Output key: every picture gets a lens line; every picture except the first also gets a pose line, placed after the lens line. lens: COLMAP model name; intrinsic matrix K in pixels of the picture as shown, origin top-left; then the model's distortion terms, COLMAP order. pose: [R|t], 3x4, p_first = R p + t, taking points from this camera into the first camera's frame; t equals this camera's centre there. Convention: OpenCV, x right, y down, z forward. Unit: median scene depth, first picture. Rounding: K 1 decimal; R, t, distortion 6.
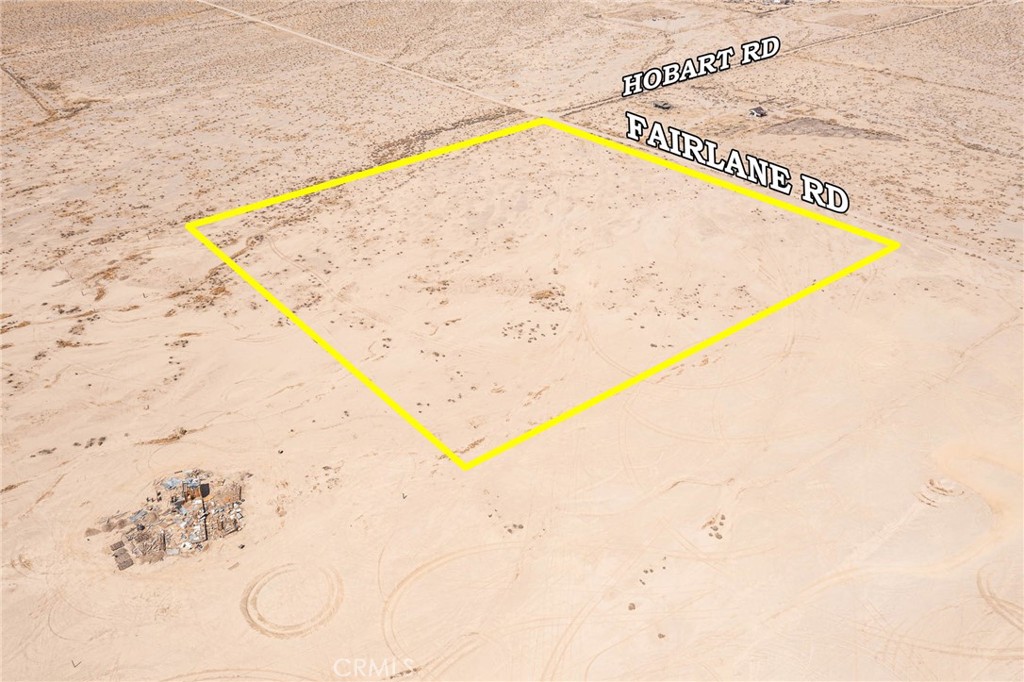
lens RADIAL K [[803.1, 0, 515.2], [0, 803.1, 339.8], [0, 0, 1]] dist [-0.002382, -0.000334]
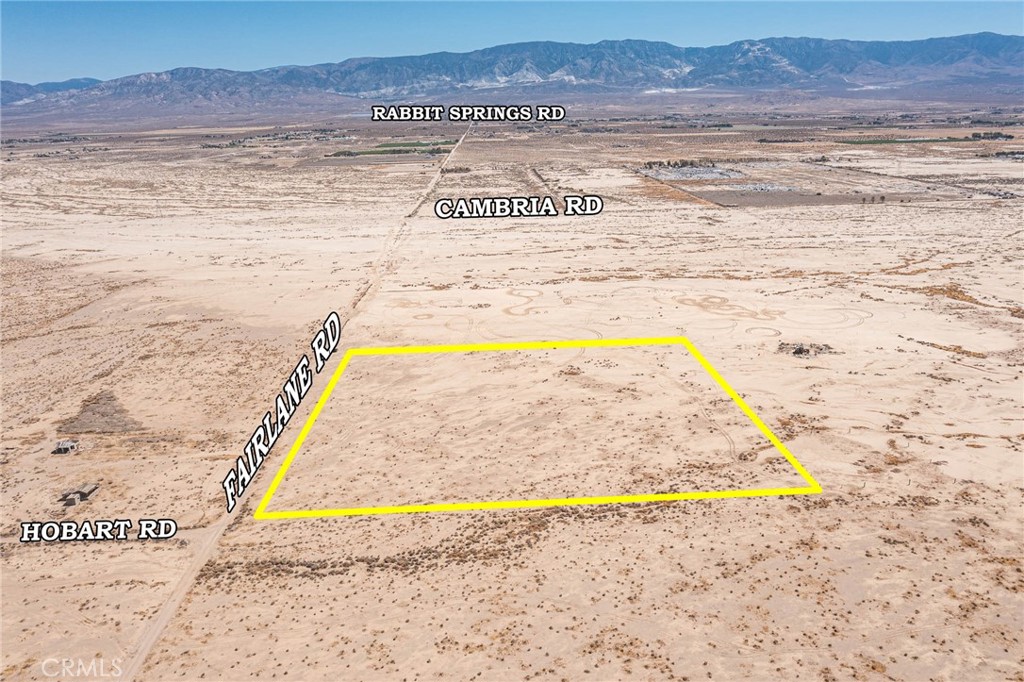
lens RADIAL K [[818.6, 0, 510.0], [0, 818.6, 289.4], [0, 0, 1]] dist [-0.000180, -0.006753]
pose [[-0.804084, -0.077201, 0.589482, -0.638480], [0.354294, 0.734007, 0.579404, -0.918620], [-0.477414, 0.674740, -0.562852, 1.504364]]
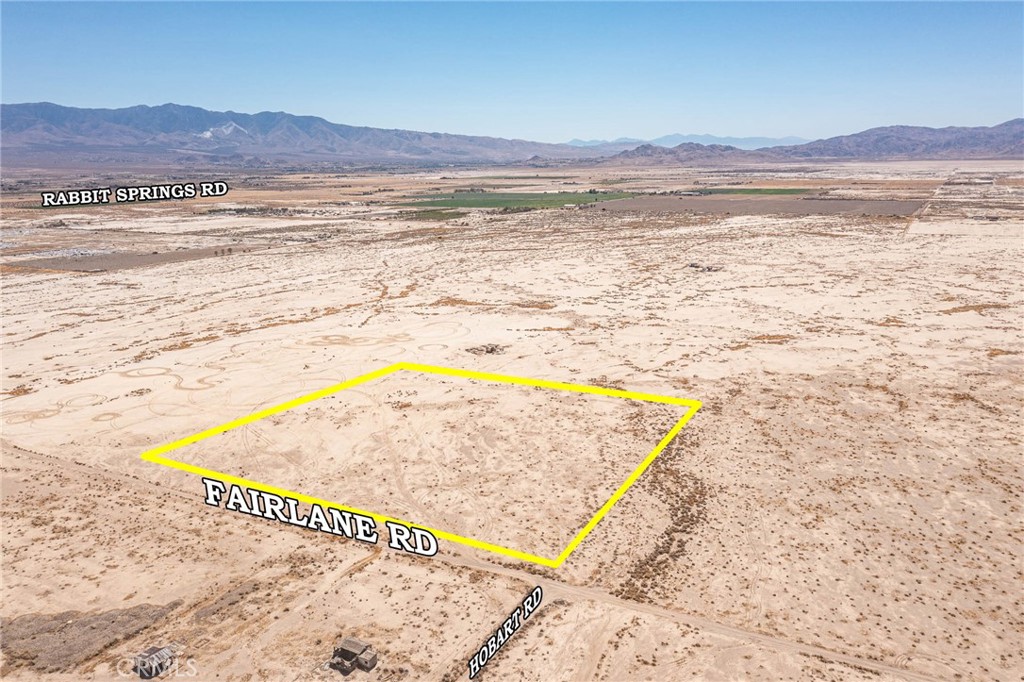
lens RADIAL K [[818.6, 0, 510.0], [0, 818.6, 289.4], [0, 0, 1]] dist [-0.000180, -0.006753]
pose [[-0.922167, 0.105922, -0.372006, 0.349622], [-0.164486, 0.763083, 0.625019, -1.057977], [0.350074, 0.637561, -0.686268, 1.684893]]
